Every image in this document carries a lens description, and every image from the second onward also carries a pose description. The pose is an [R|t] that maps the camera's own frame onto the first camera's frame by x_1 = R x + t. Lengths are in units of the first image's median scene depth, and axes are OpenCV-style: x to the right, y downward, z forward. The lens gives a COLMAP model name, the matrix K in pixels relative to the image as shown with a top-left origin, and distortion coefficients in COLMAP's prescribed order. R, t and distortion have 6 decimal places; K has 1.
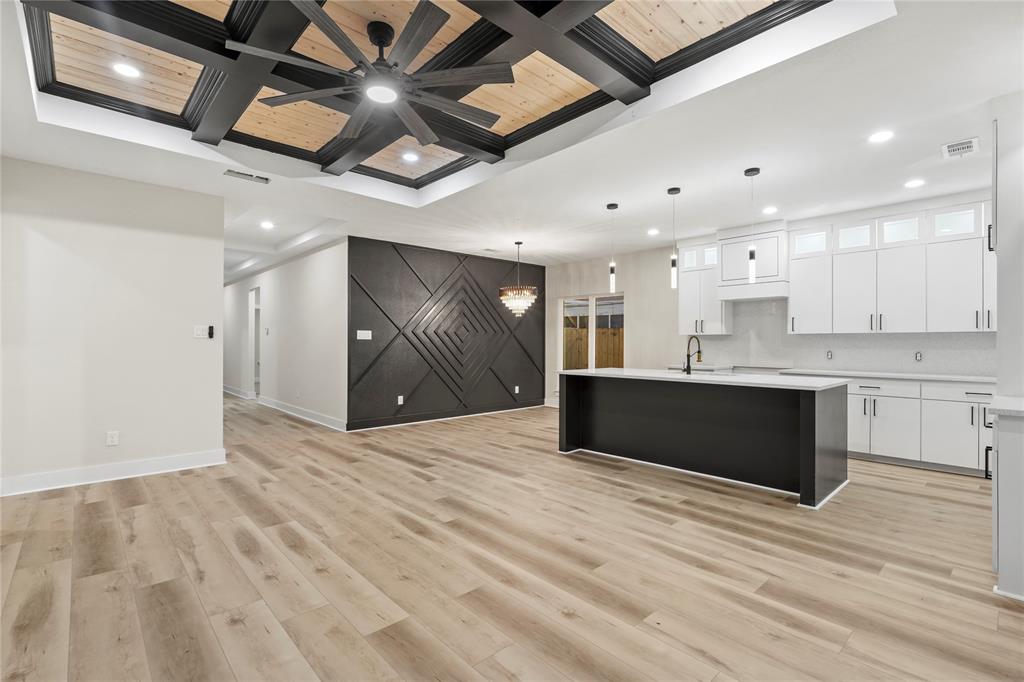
lens RADIAL K [[470.3, 0, 507.0], [0, 470.3, 343.1], [0, 0, 1]] dist [-0.000578, 0.000519]
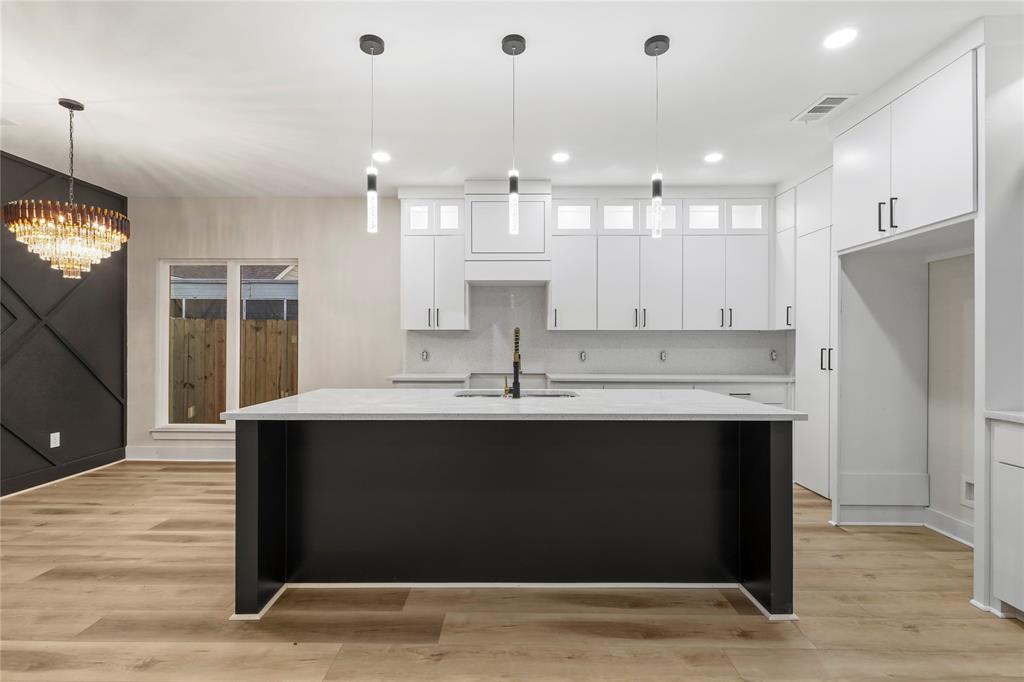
lens RADIAL K [[470.3, 0, 507.0], [0, 470.3, 343.1], [0, 0, 1]] dist [-0.000578, 0.000519]
pose [[0.684670, -0.001785, 0.728851, -0.027673], [0.000866, 0.999998, 0.001636, 0.001044], [-0.728852, -0.000489, 0.684671, 0.745186]]
